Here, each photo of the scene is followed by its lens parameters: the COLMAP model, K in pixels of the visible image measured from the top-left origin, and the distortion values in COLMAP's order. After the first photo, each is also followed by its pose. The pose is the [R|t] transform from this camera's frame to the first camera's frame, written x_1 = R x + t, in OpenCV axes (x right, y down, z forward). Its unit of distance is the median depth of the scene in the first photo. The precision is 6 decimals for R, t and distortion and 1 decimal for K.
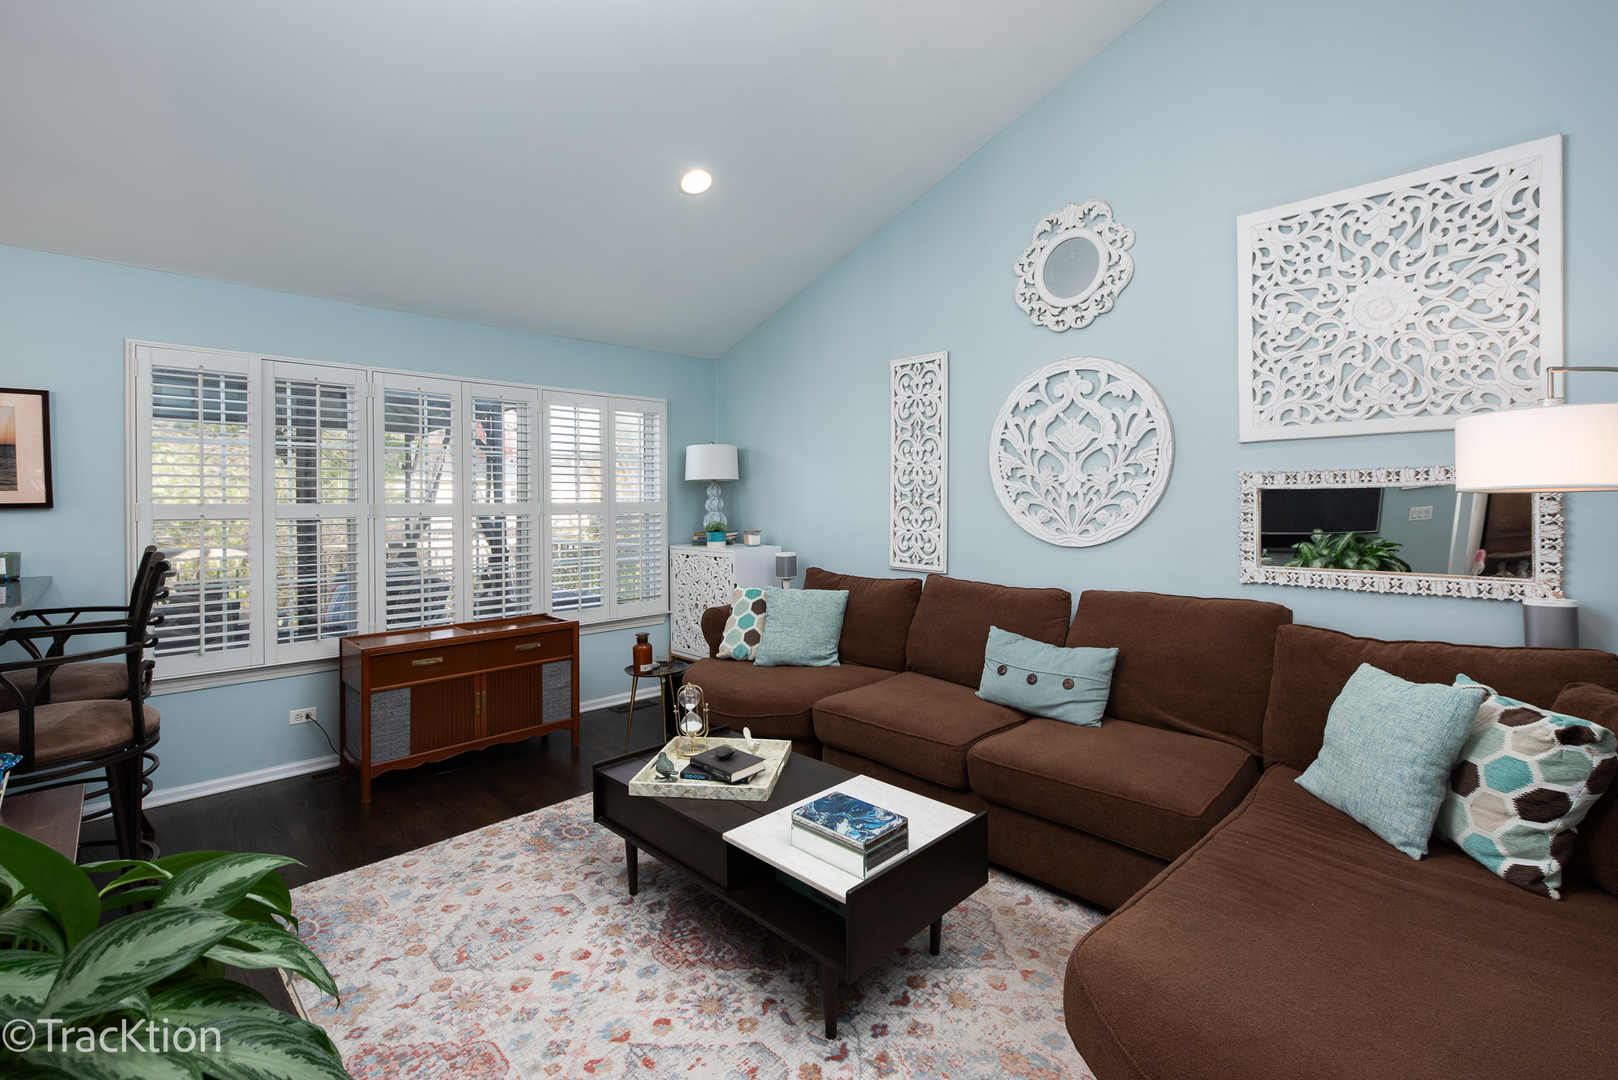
lens RADIAL K [[708.9, 0, 814.9], [0, 708.9, 507.6], [0, 0, 1]] dist [0.002946, -0.000060]
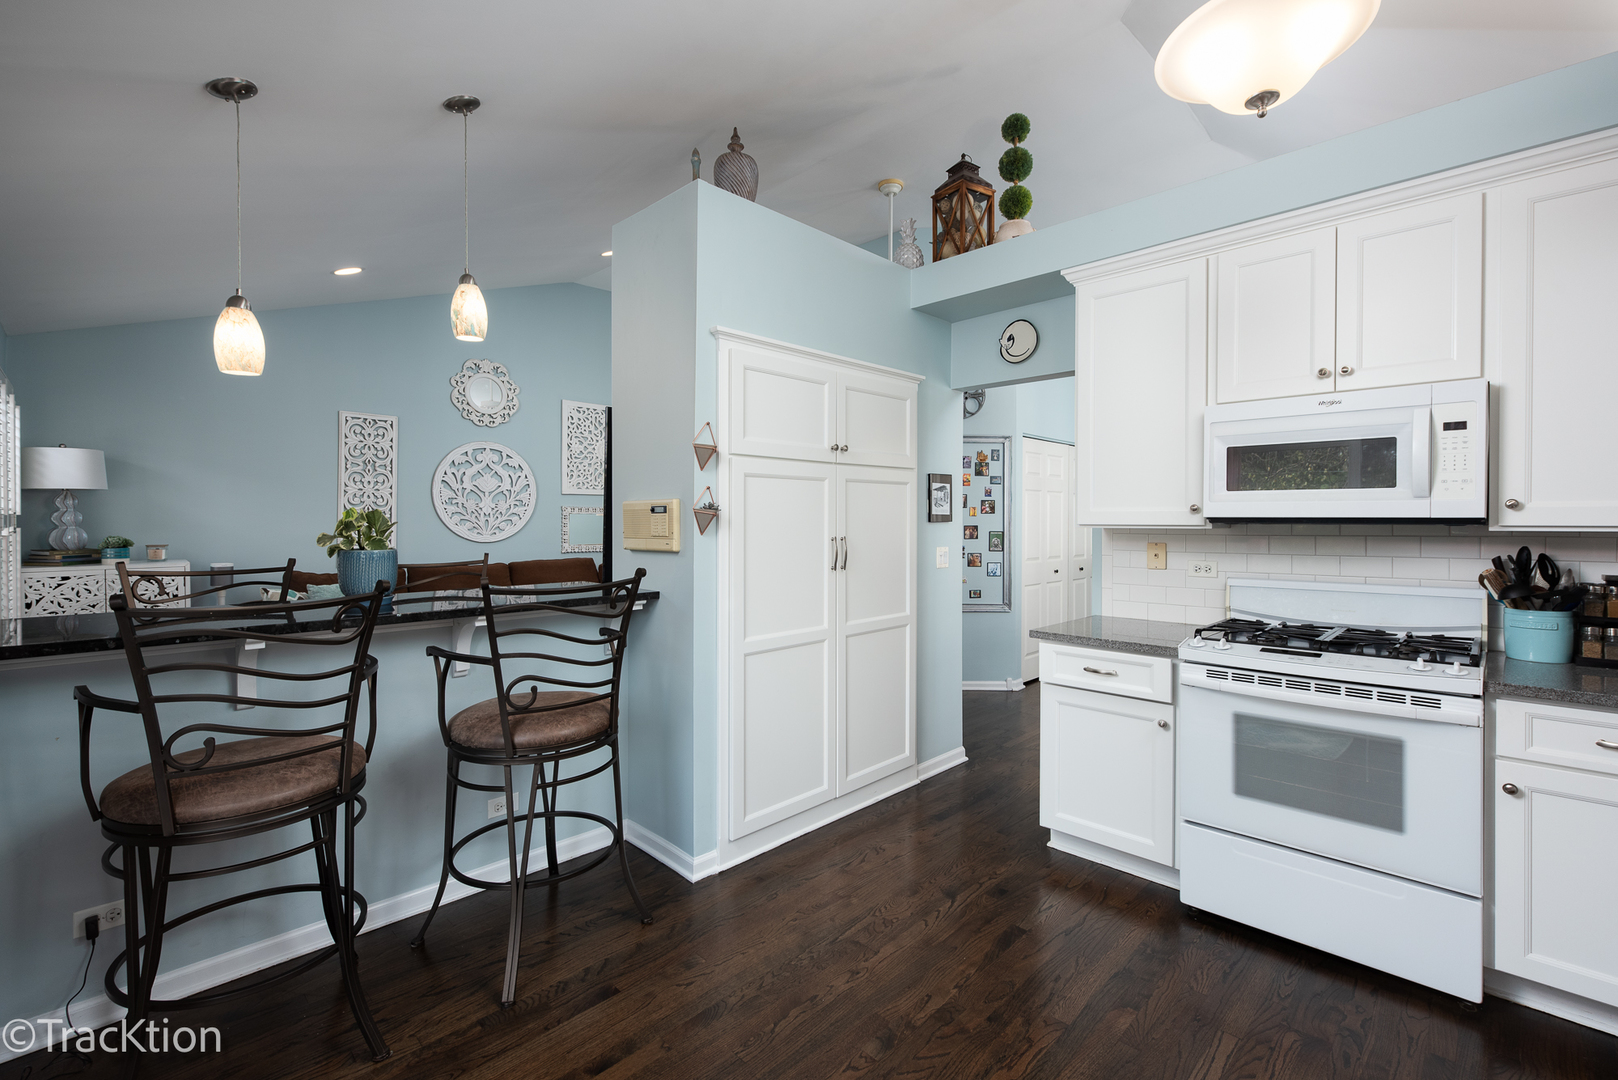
lens RADIAL K [[707.2, 0, 804.9], [0, 707.2, 529.1], [0, 0, 1]] dist [0.002794, 0.000024]
pose [[-0.007279, -0.008010, 0.999941, -1.537895], [0.002536, 0.999965, 0.008029, 0.007904], [-0.999970, 0.002594, -0.007259, 0.173627]]
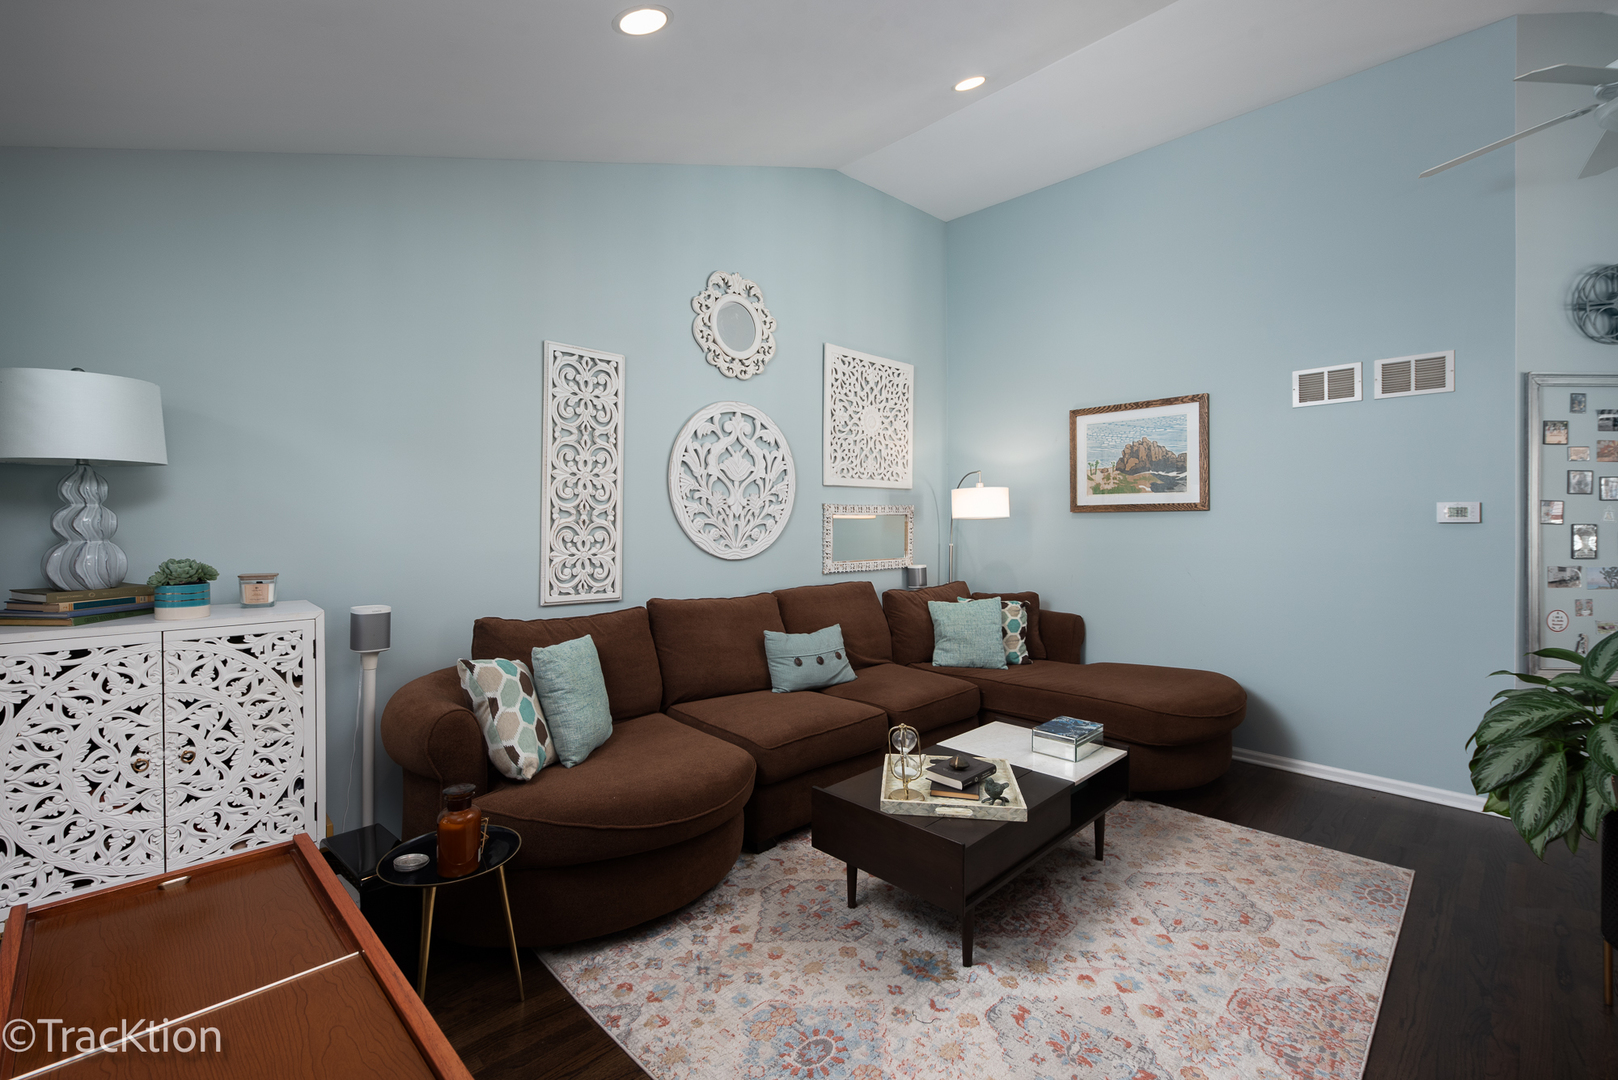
lens RADIAL K [[707.4, 0, 808.5], [0, 707.4, 523.7], [0, 0, 1]] dist [0.006545, -0.000694]
pose [[0.007315, 0.005024, 0.999961, -0.843369], [0.005321, 0.999973, -0.005063, 0.001672], [-0.999959, 0.005358, 0.007288, 0.881225]]
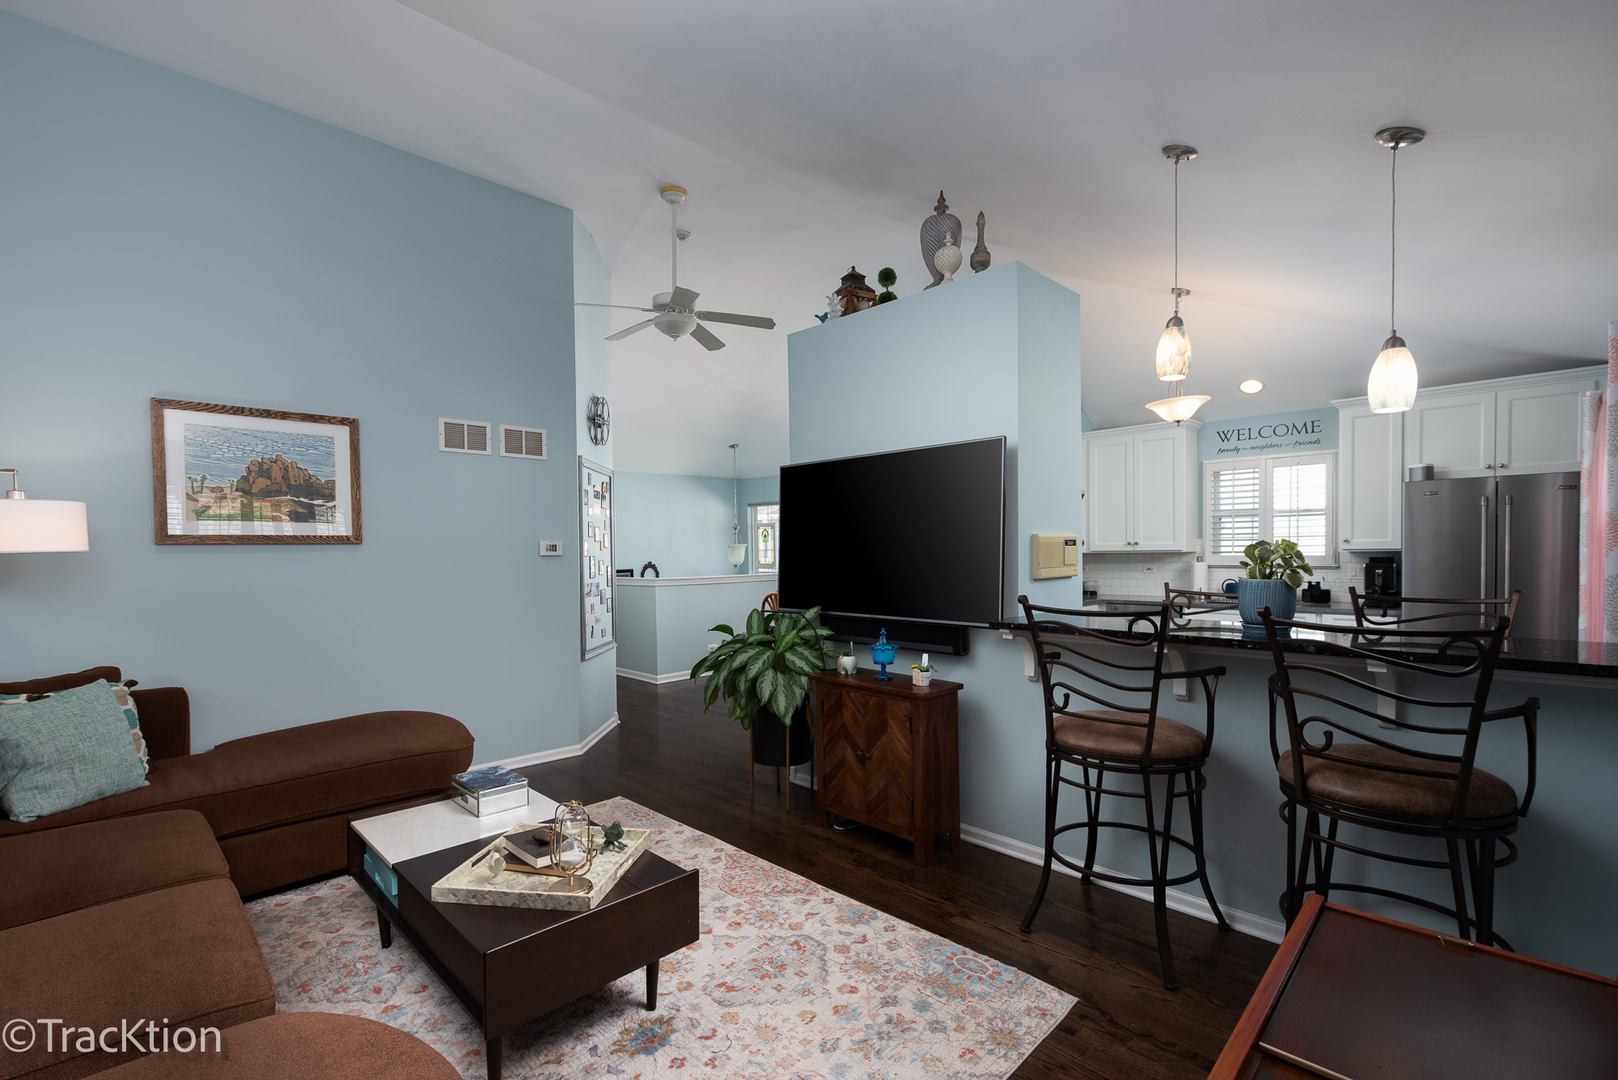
lens RADIAL K [[717.3, 0, 810.4], [0, 717.3, 564.4], [0, 0, 1]] dist [0.009357, -0.000146]
pose [[-0.999906, 0.013655, -0.001192, -0.337077], [0.013625, 0.999649, 0.022738, -0.007396], [0.001502, 0.022719, -0.999741, 1.380340]]
